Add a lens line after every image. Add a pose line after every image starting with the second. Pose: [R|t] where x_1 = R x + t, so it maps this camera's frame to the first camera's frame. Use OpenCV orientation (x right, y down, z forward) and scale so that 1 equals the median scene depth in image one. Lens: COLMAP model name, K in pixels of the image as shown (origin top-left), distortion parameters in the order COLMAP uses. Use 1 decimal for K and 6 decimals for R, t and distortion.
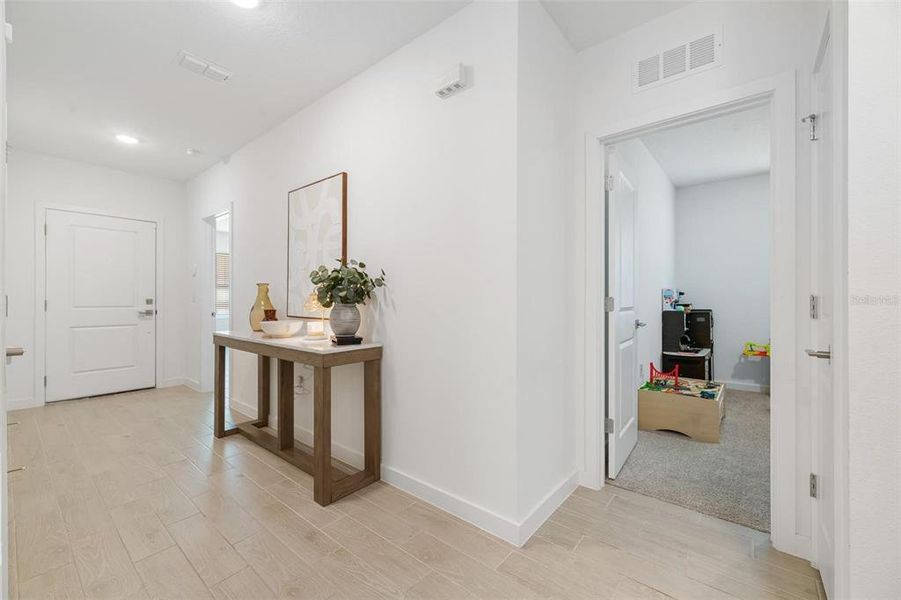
lens RADIAL K [[363.9, 0, 453.8], [0, 363.9, 307.5], [0, 0, 1]] dist [0.000958, 0.000095]
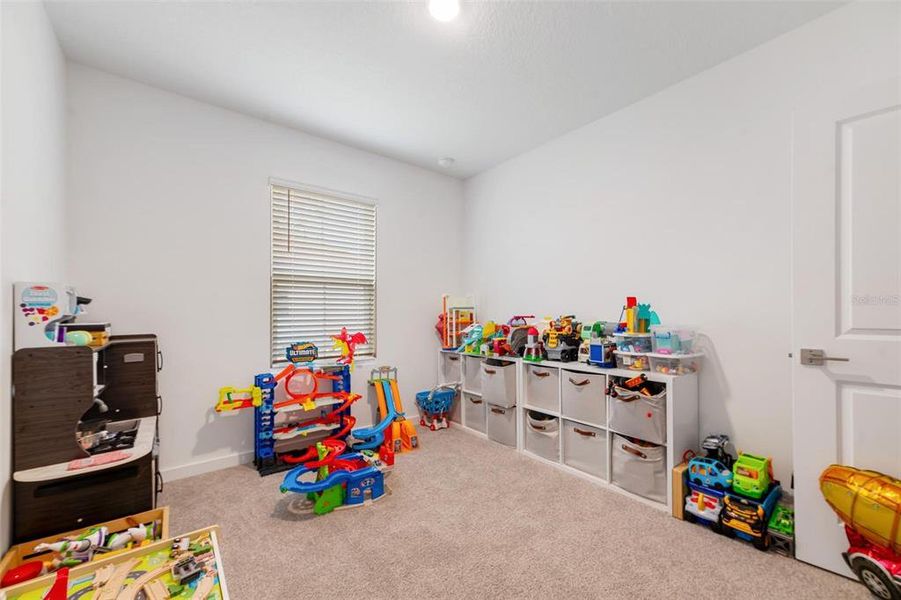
lens RADIAL K [[363.9, 0, 453.8], [0, 363.9, 307.5], [0, 0, 1]] dist [0.000958, 0.000095]
pose [[0.217193, 0.012641, 0.976047, 0.321662], [0.022282, 0.999591, -0.017904, -0.013466], [-0.975874, 0.025637, 0.216822, 0.513425]]
